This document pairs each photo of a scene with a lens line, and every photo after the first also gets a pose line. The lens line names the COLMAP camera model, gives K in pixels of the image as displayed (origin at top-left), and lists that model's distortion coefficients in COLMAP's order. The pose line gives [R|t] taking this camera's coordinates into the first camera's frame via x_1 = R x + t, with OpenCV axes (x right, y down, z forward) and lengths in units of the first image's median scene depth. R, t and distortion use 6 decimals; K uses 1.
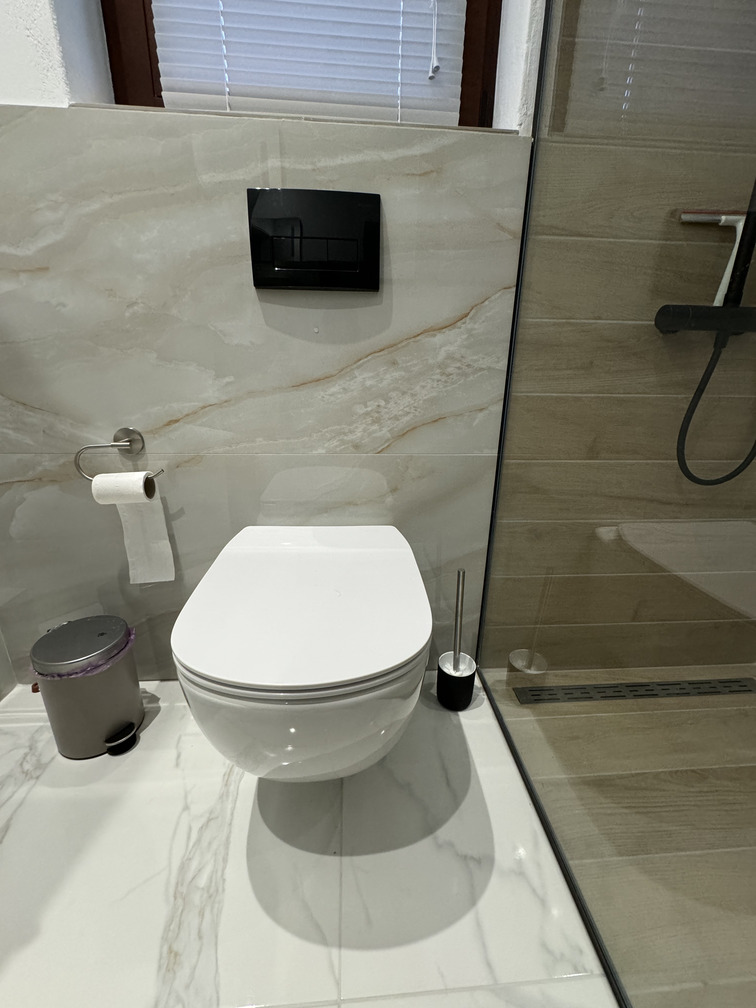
lens RADIAL K [[404.3, 0, 379.4], [0, 404.3, 500.7], [0, 0, 1]] dist [-0.001959, -0.000002]
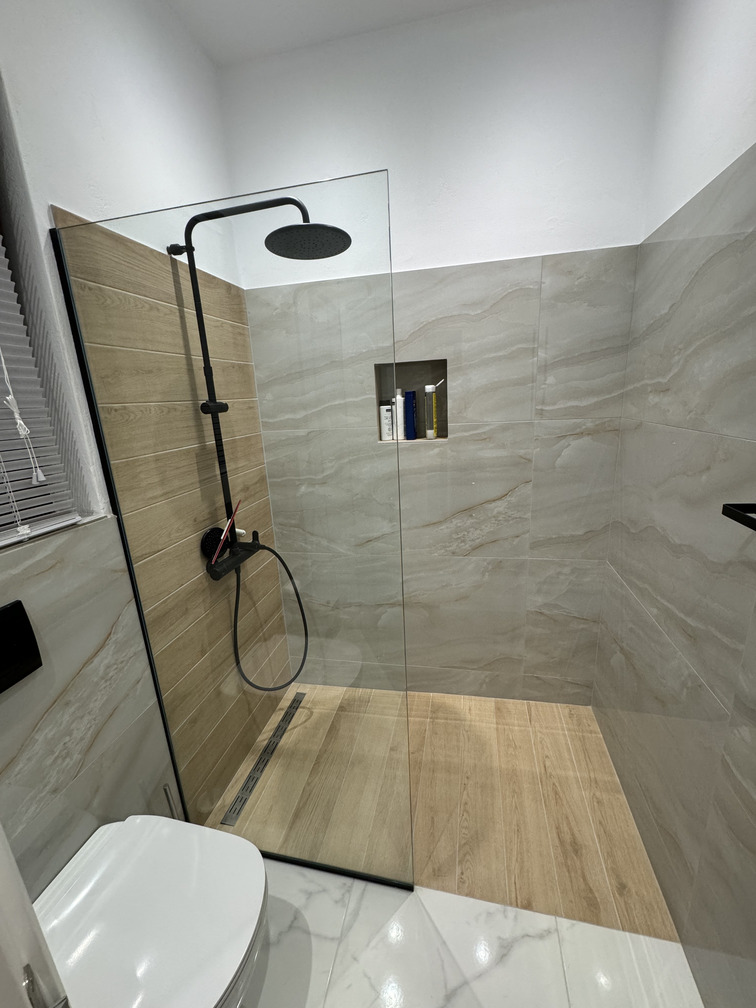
lens RADIAL K [[402.1, 0, 378.0], [0, 402.1, 504.0], [0, 0, 1]] dist [-0.001559, 0.000001]
pose [[0.287354, -0.277192, 0.916838, -0.608477], [0.347984, 0.922015, 0.169693, -0.761195], [-0.892376, 0.270283, 0.361403, -0.356406]]
